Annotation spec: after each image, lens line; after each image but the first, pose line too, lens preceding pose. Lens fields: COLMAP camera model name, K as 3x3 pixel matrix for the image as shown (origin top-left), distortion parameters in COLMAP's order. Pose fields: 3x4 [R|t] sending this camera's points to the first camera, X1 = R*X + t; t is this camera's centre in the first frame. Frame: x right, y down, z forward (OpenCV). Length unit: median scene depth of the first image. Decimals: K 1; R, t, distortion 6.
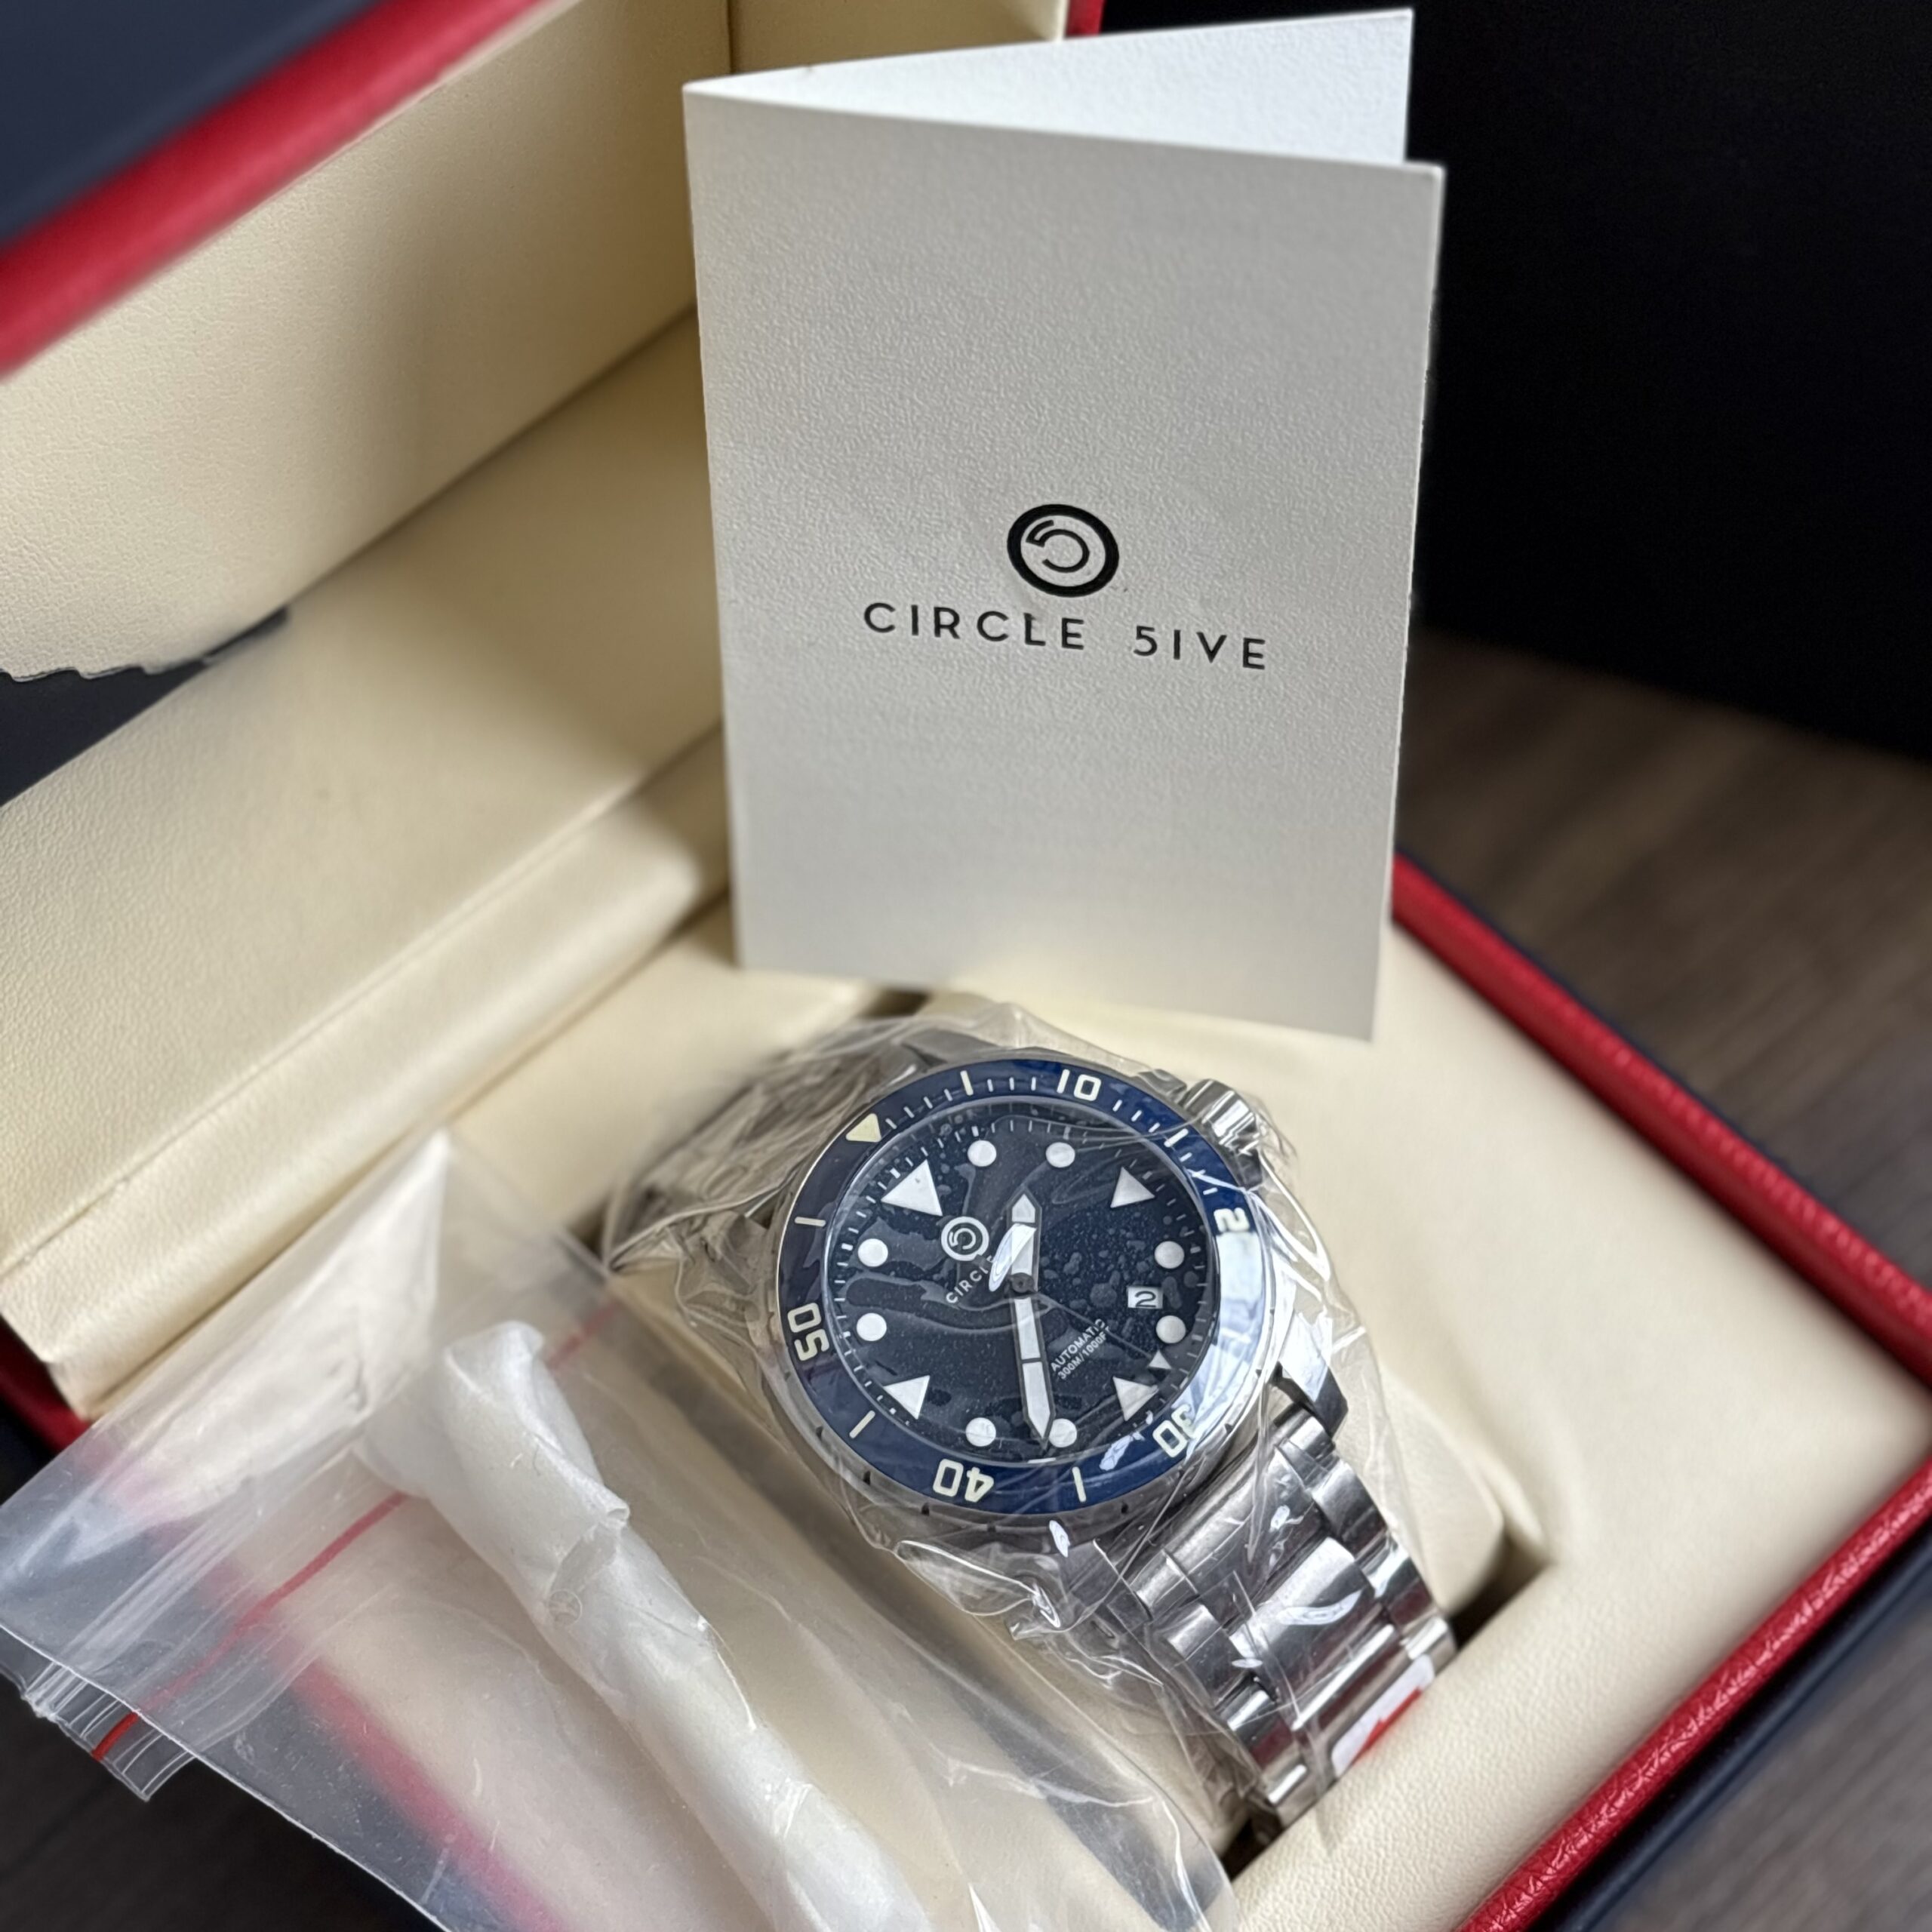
lens RADIAL K [[6040.6, 0, 966.0], [0, 6040.6, 966.0], [0, 0, 1]] dist [-1.526112, 0.251465]
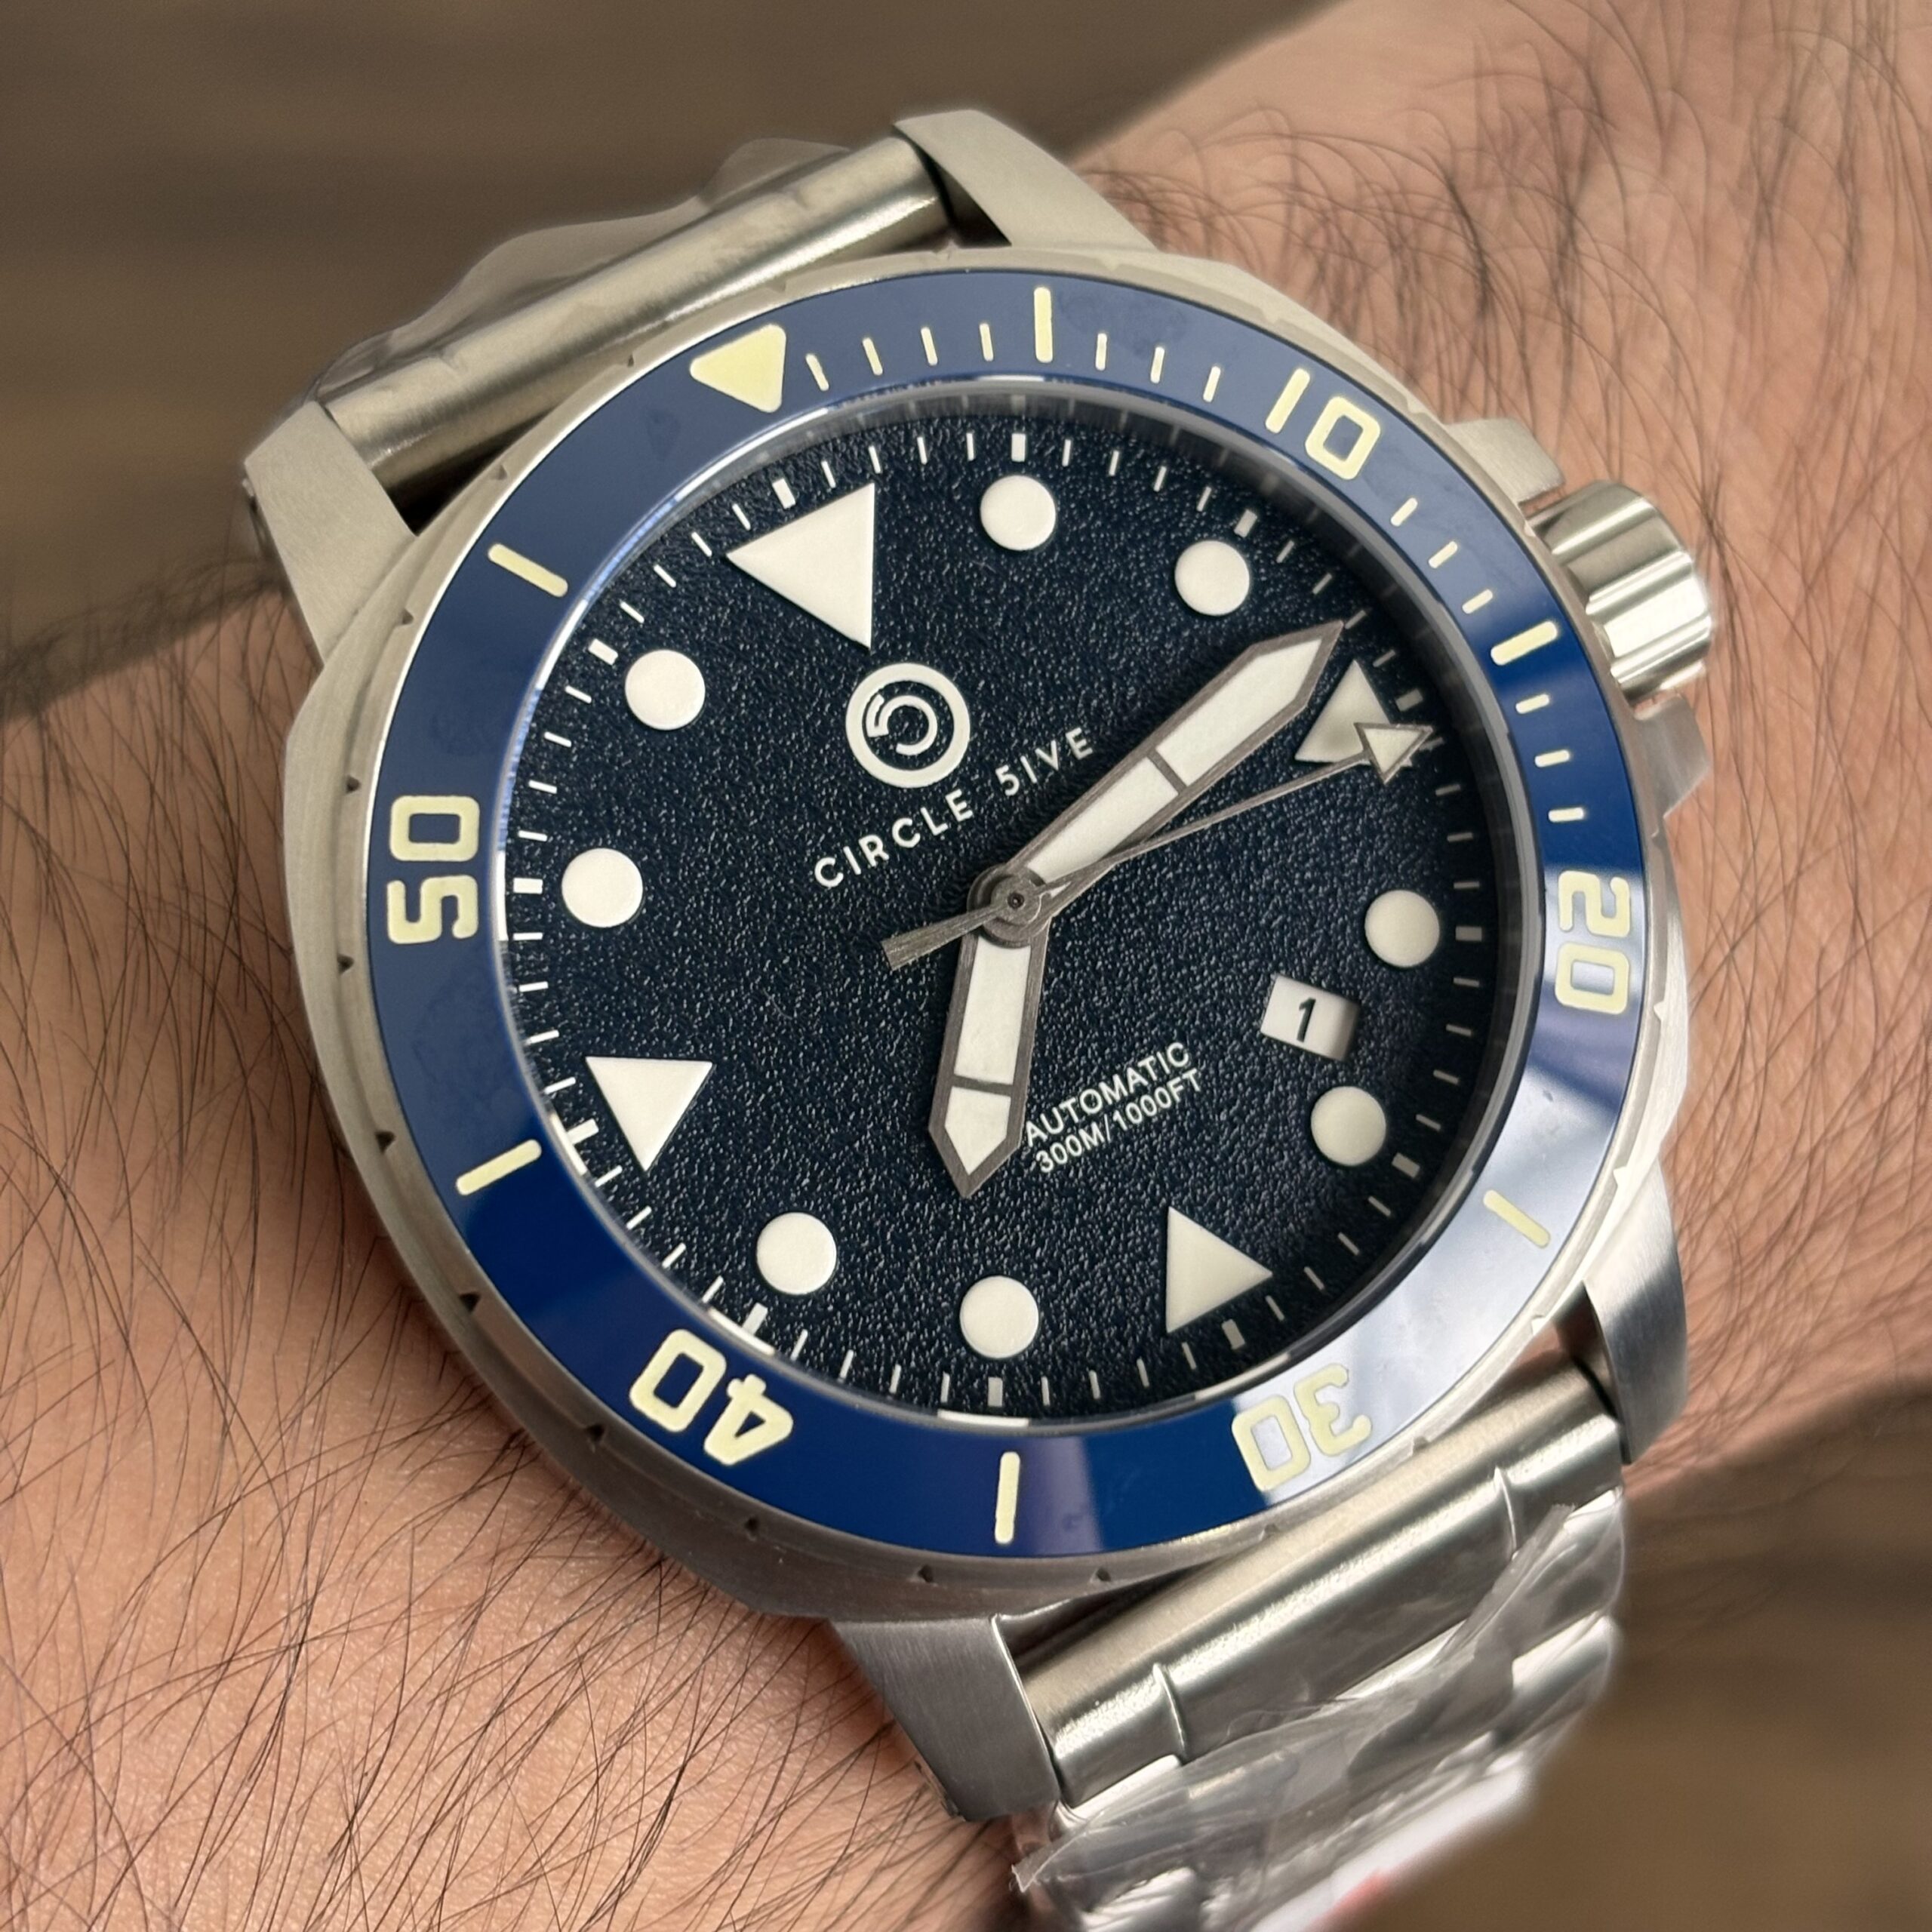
lens RADIAL K [[4189.1, 0, 966.0], [0, 4189.1, 966.0], [0, 0, 1]] dist [0.242211, 0.010395]
pose [[0.947976, 0.288455, 0.134666, -0.028187], [-0.315902, 0.904668, 0.285976, -0.017770], [-0.039337, -0.313640, 0.948727, 0.747870]]
